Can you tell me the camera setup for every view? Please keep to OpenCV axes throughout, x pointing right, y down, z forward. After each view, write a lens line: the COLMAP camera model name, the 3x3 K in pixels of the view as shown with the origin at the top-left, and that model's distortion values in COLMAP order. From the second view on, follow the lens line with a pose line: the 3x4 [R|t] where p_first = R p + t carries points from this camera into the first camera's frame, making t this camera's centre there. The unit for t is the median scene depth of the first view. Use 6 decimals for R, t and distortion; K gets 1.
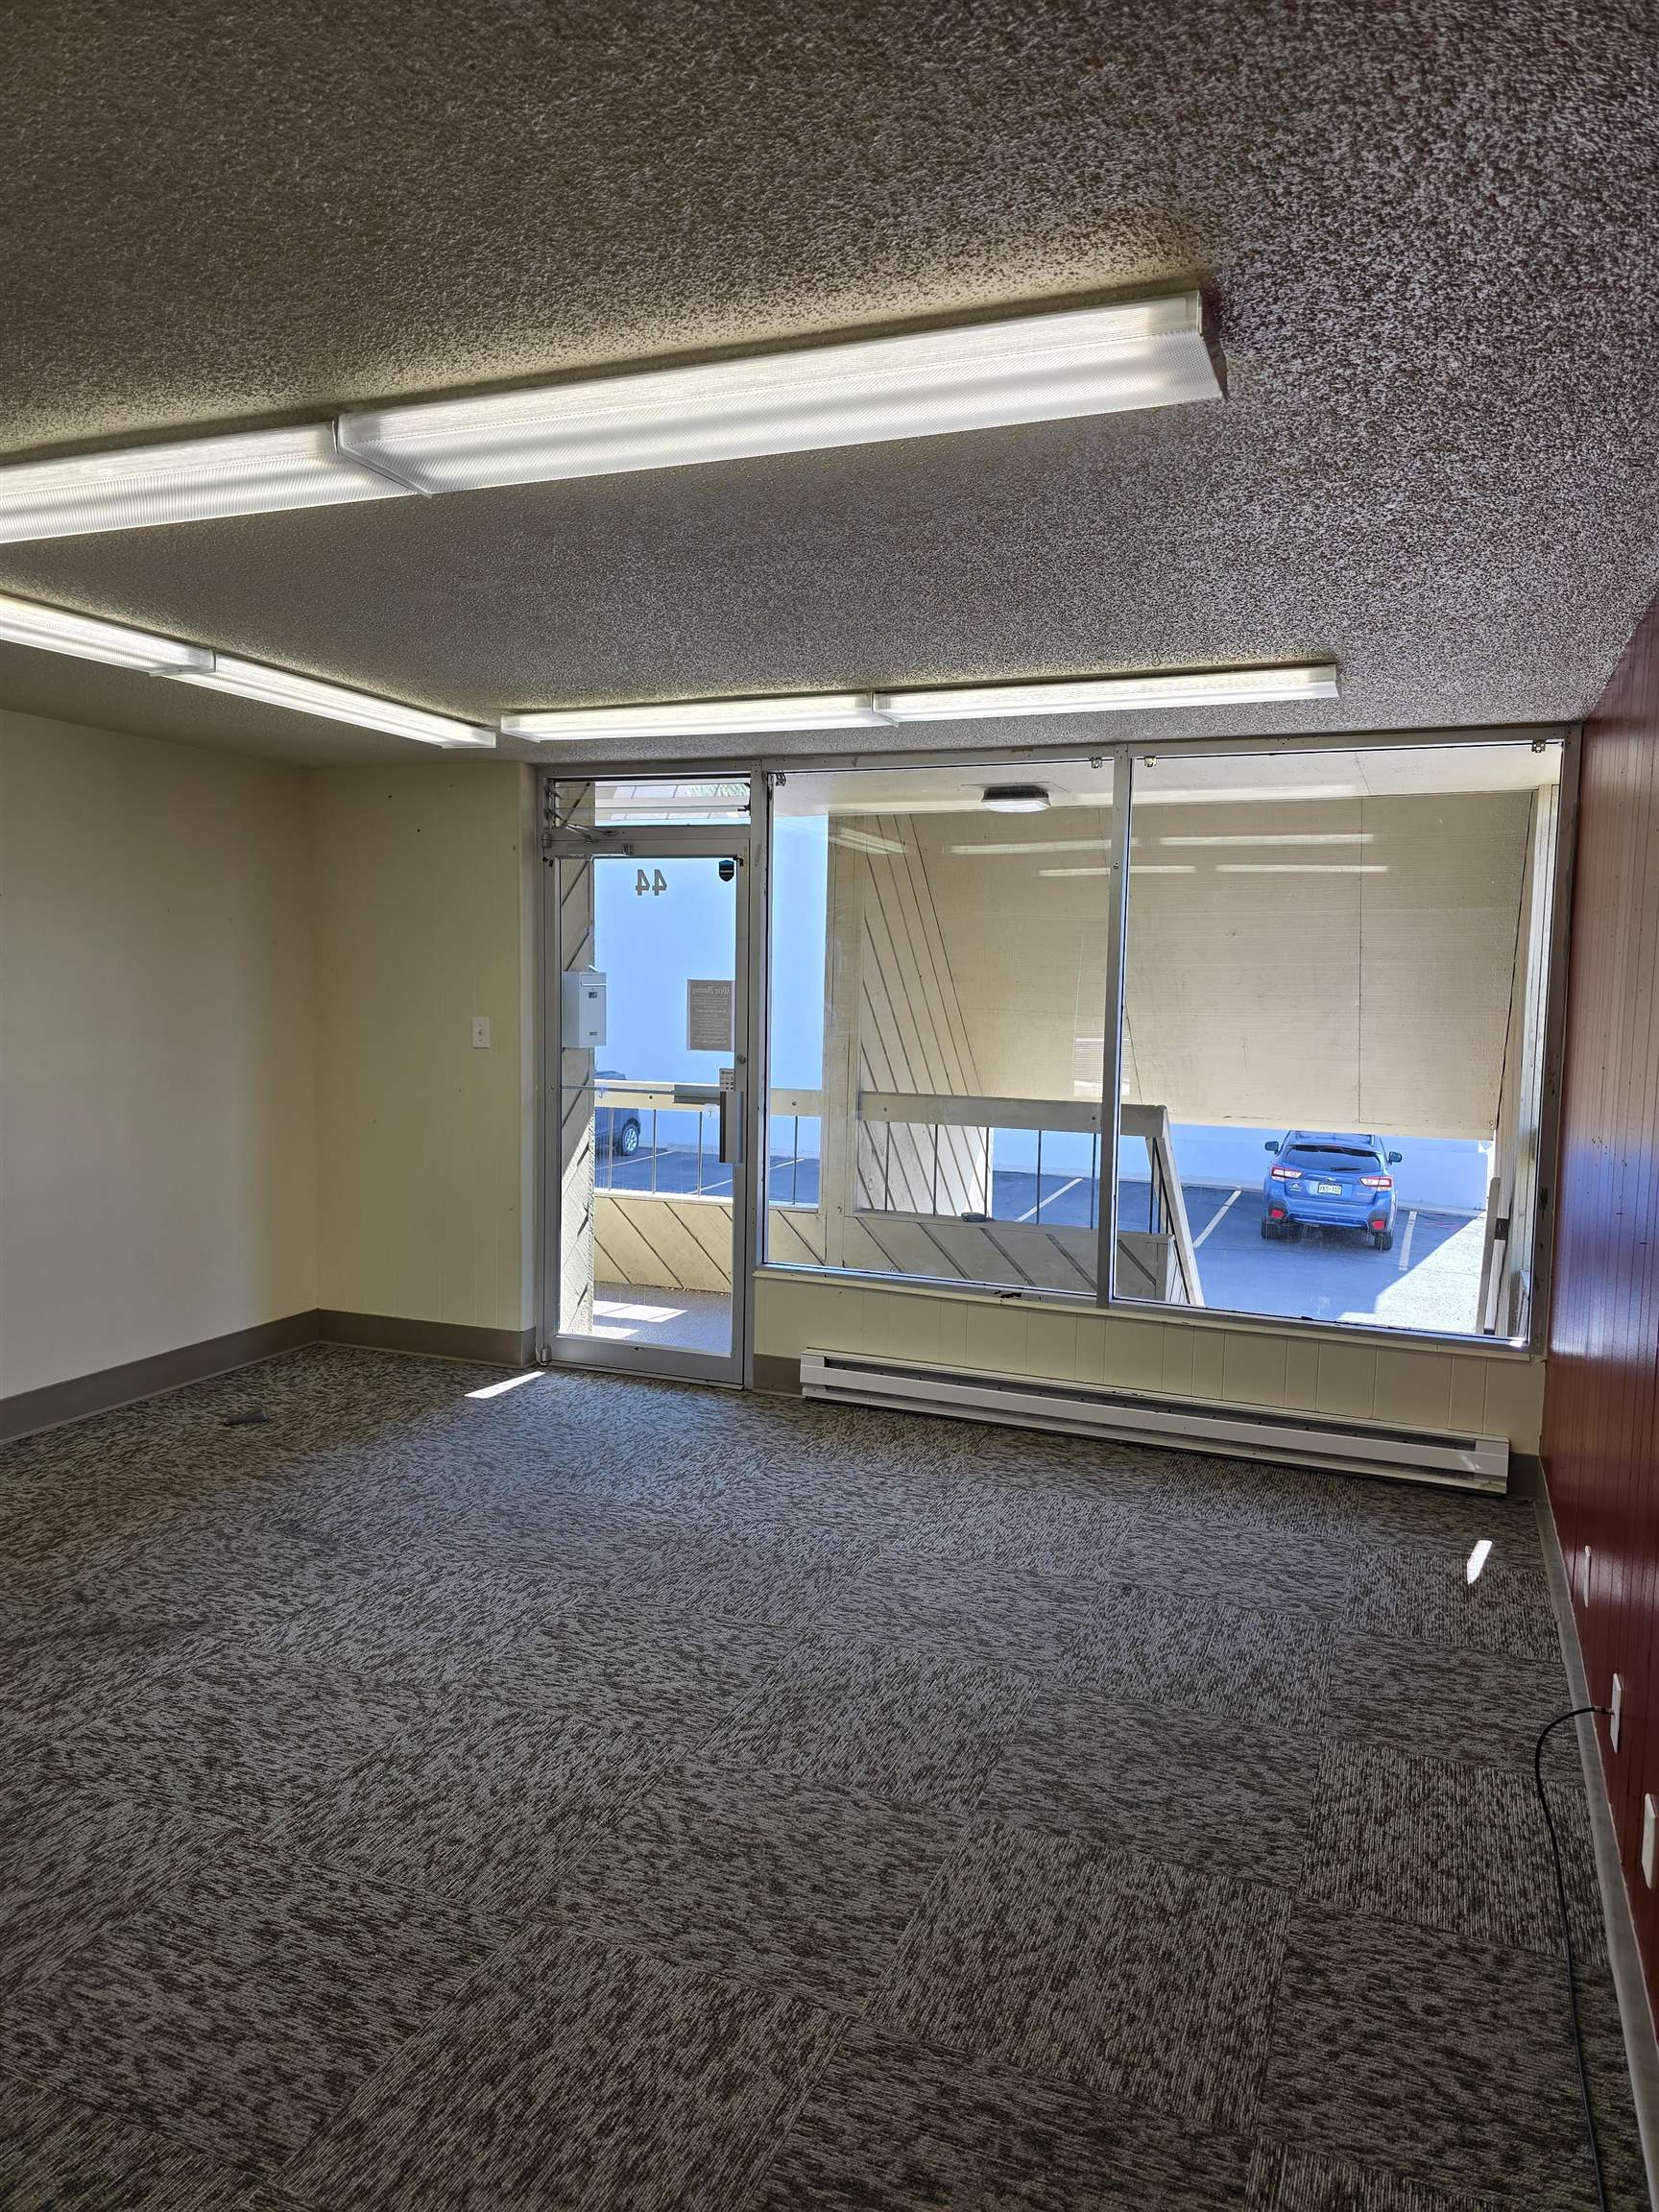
lens RADIAL K [[1493.7, 0, 832.8], [0, 1493.7, 1112.8], [0, 0, 1]] dist [0.082096, -0.084458]
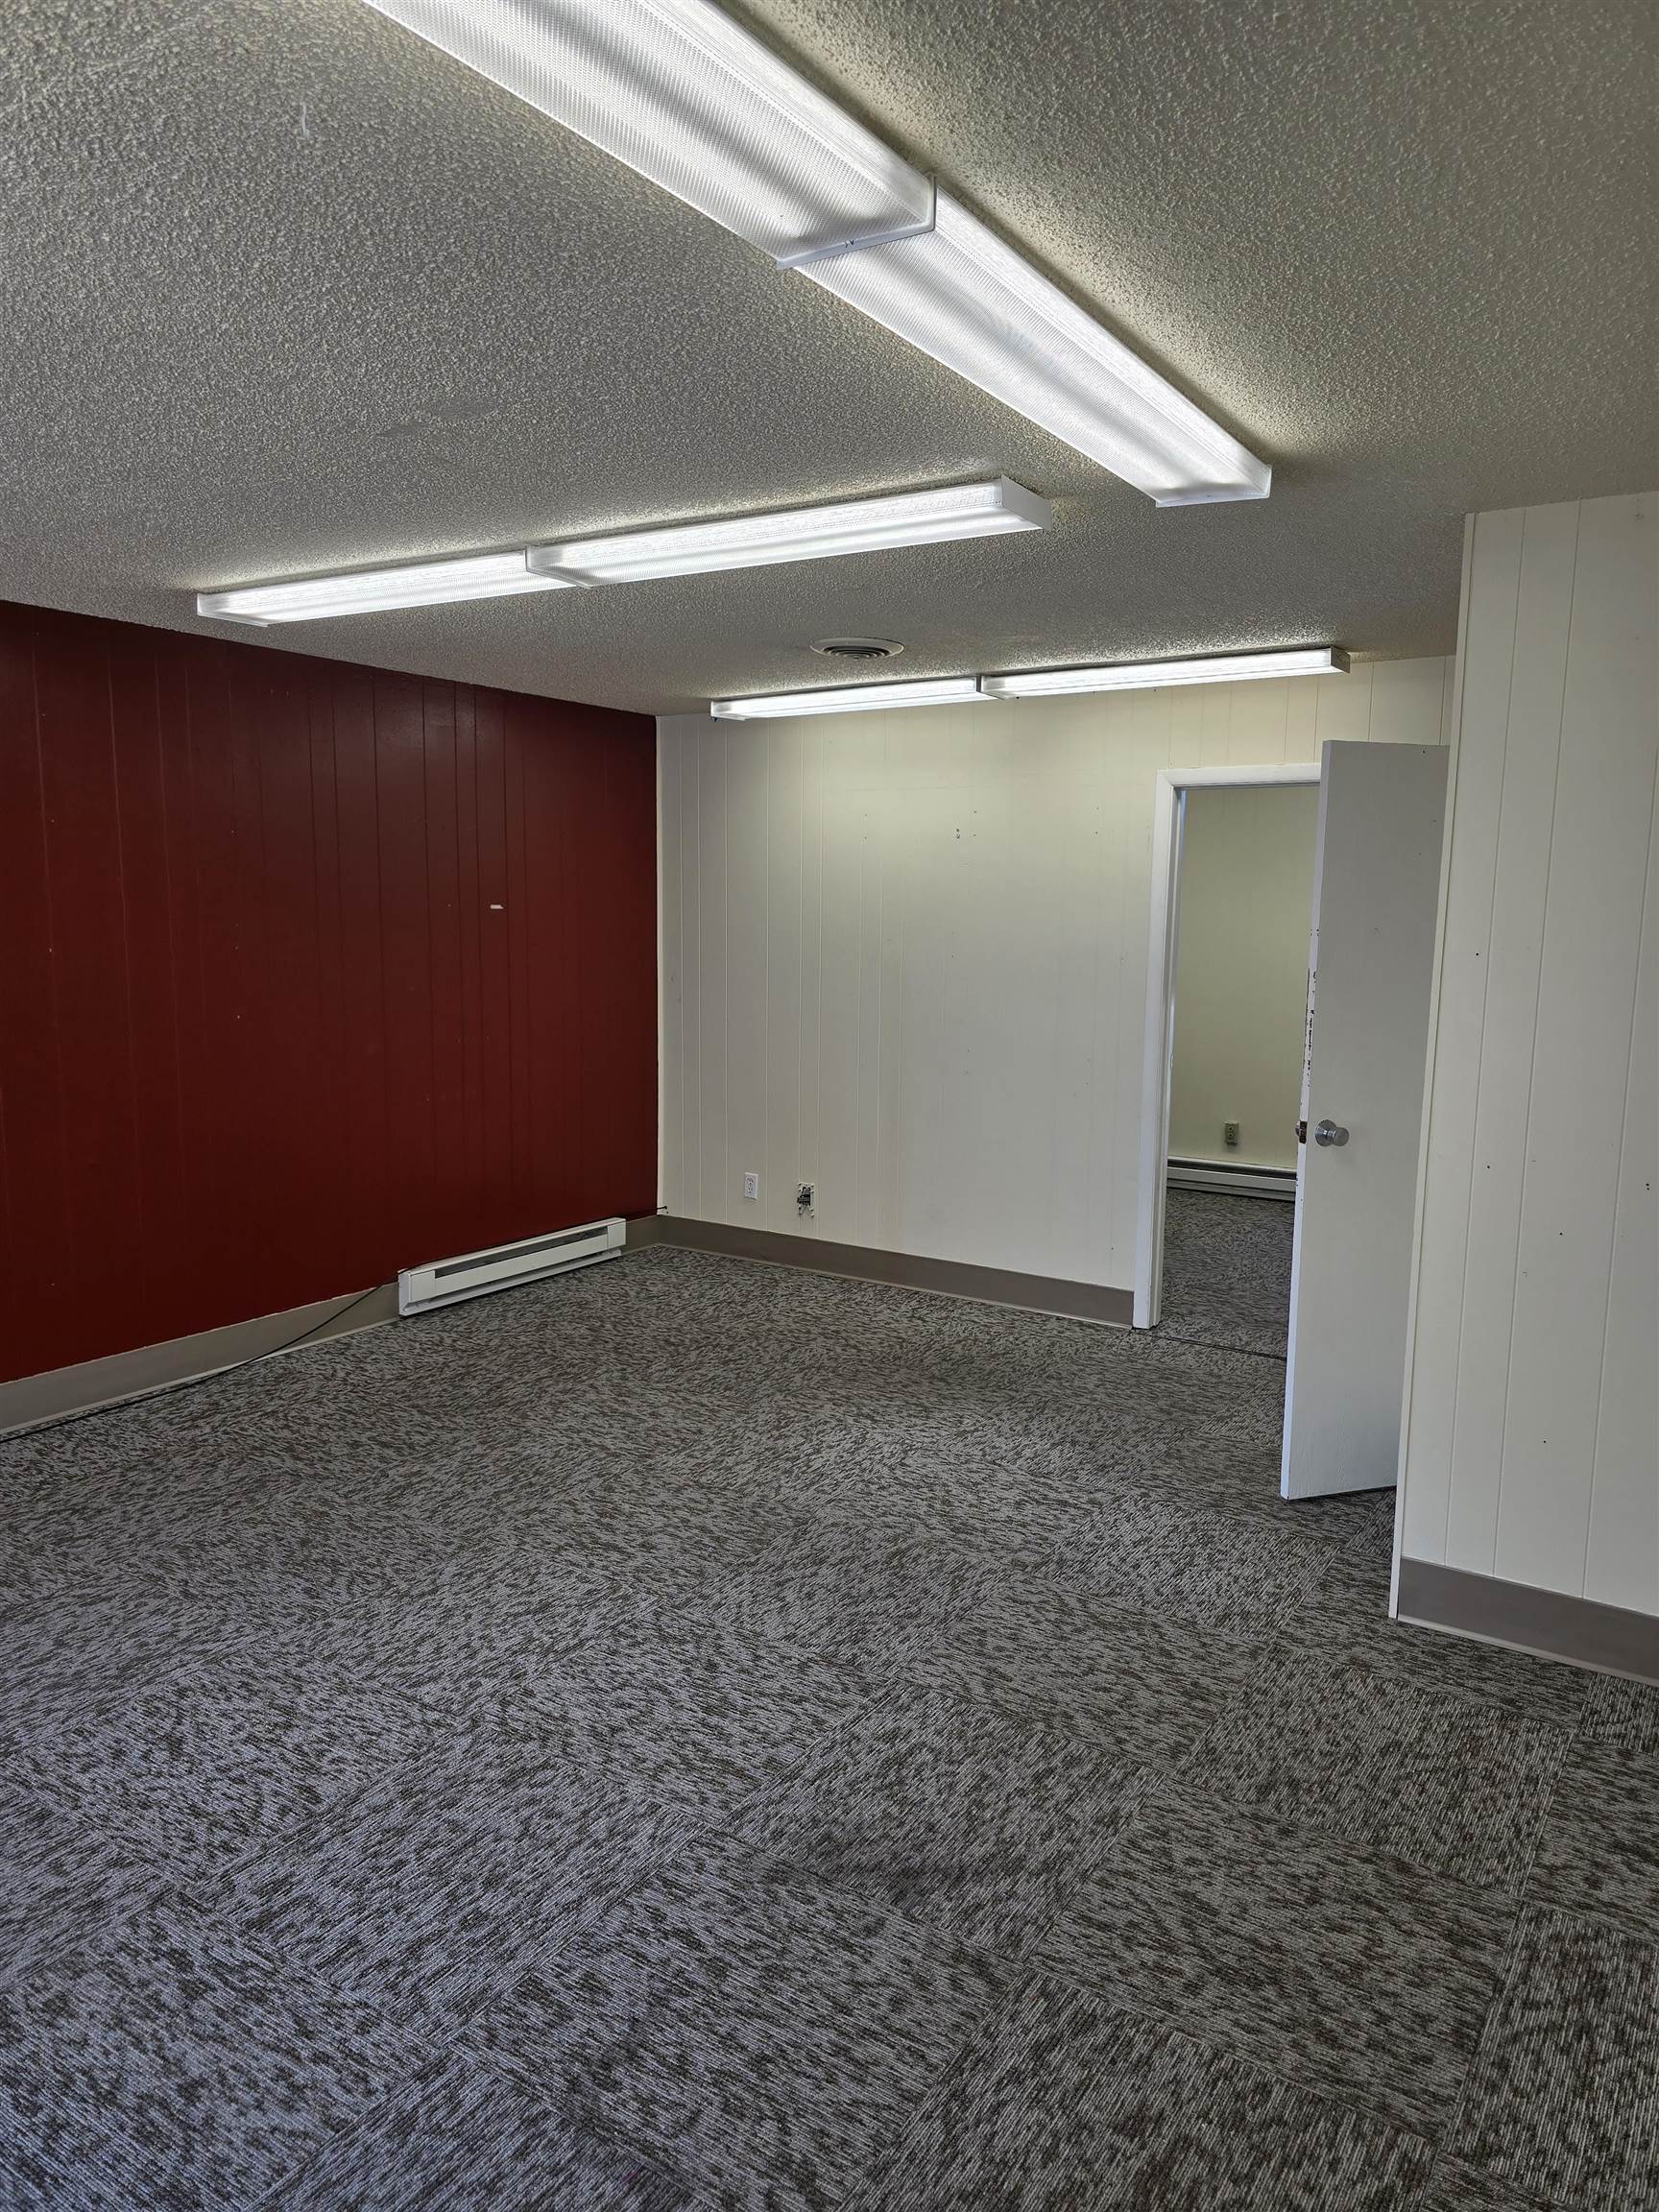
lens RADIAL K [[1493.7, 0, 832.8], [0, 1493.7, 1112.8], [0, 0, 1]] dist [0.082096, -0.084458]
pose [[-0.980437, -0.059363, 0.187667, -0.625516], [-0.014893, 0.973076, 0.230001, -0.172446], [-0.196268, 0.222707, -0.954924, 1.781373]]
